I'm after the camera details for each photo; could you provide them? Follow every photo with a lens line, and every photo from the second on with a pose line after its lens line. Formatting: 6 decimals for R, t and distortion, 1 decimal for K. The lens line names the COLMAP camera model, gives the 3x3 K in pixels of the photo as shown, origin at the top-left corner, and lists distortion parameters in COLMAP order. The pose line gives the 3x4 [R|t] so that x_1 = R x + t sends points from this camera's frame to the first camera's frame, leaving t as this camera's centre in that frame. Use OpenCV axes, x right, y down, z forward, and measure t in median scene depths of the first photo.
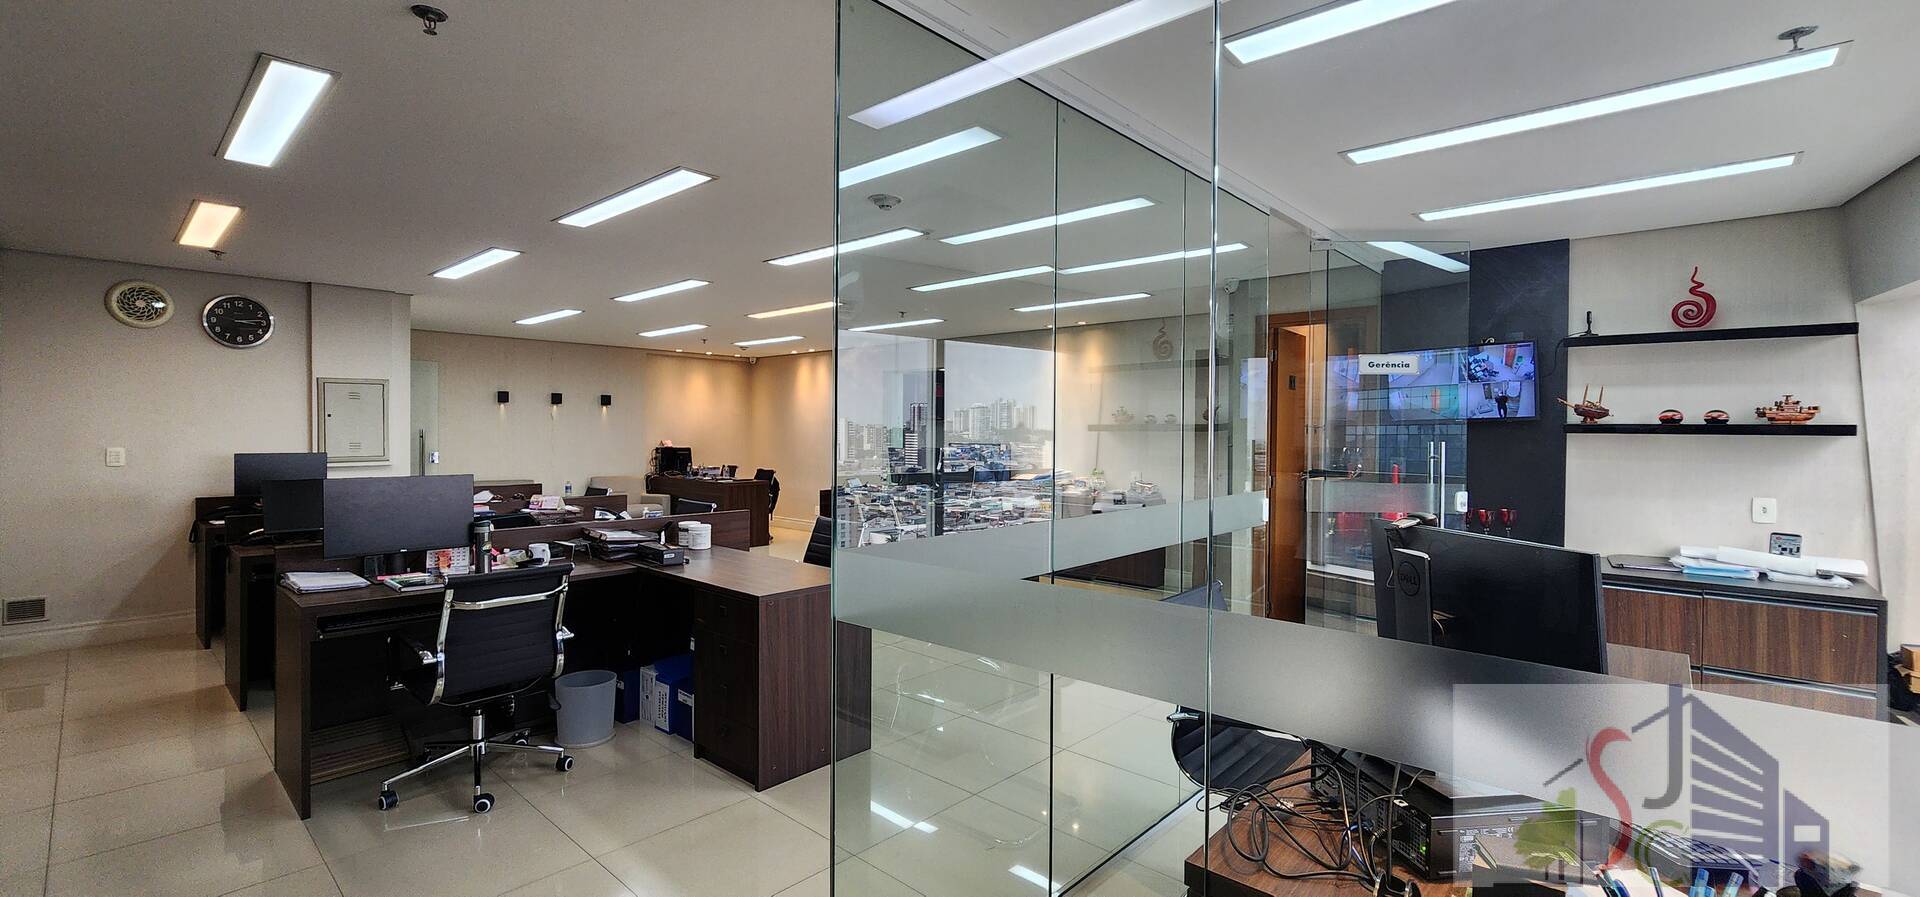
lens RADIAL K [[788.5, 0, 960.0], [0, 788.5, 448.5], [0, 0, 1]] dist [-0.003081, -0.000260]
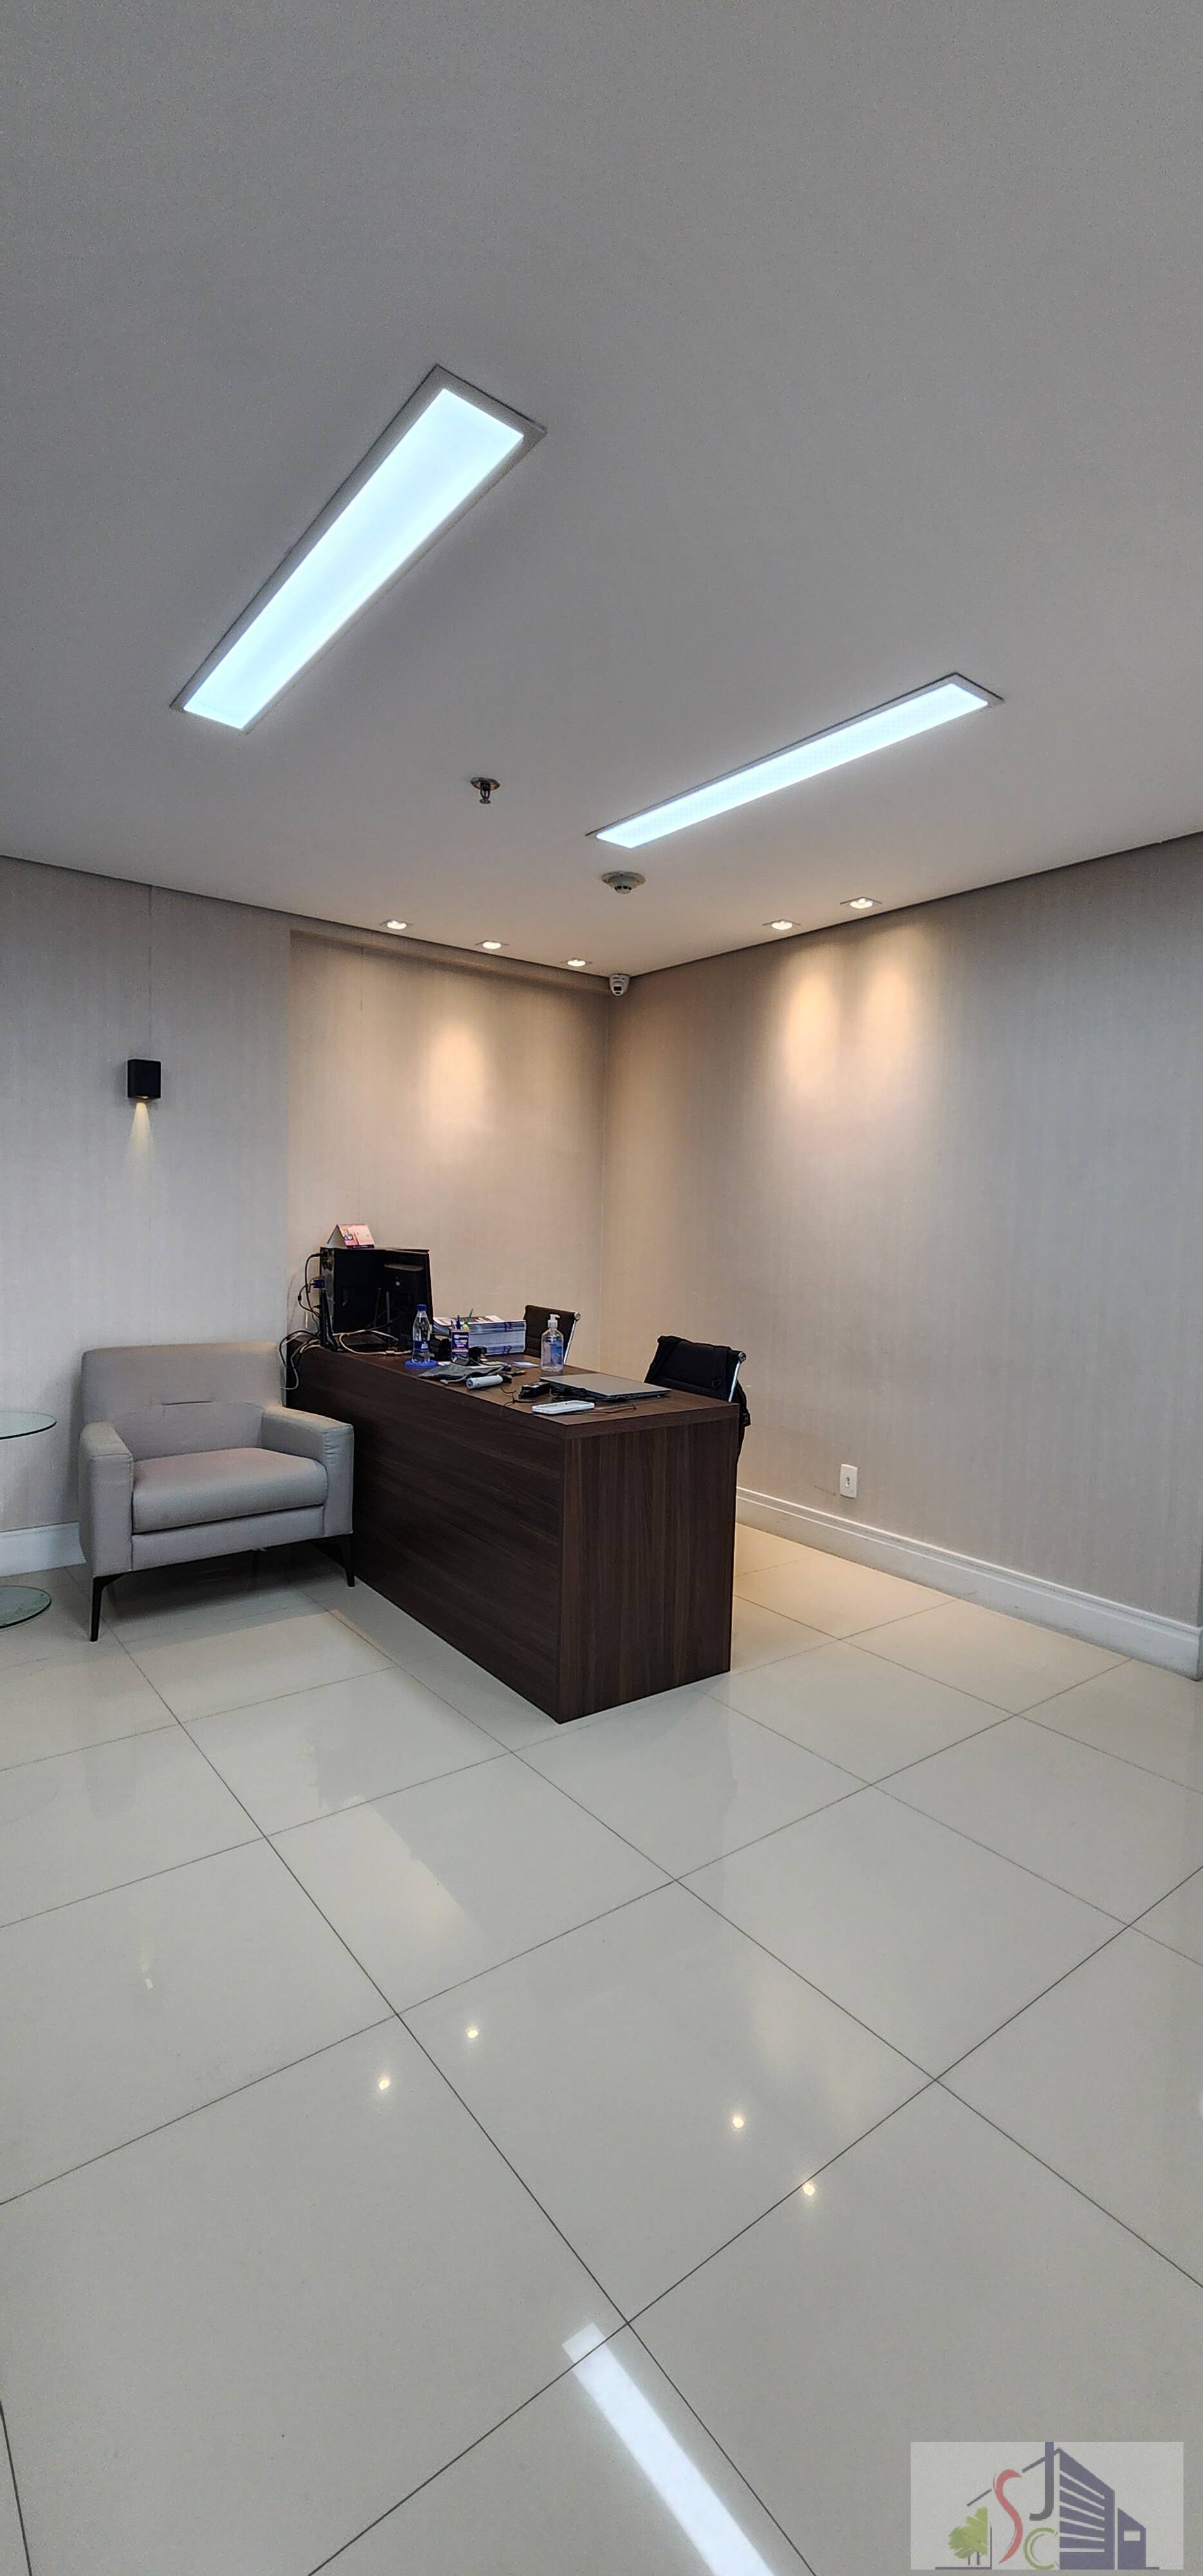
lens RADIAL K [[1058.0, 0, 618.5], [0, 1058.0, 1288.3], [0, 0, 1]] dist [-0.003081, -0.000260]
pose [[0.986118, 0.031694, -0.162993, -0.211109], [-0.024299, 0.998591, 0.047166, -0.008058], [0.164258, -0.042551, 0.985499, 0.633789]]
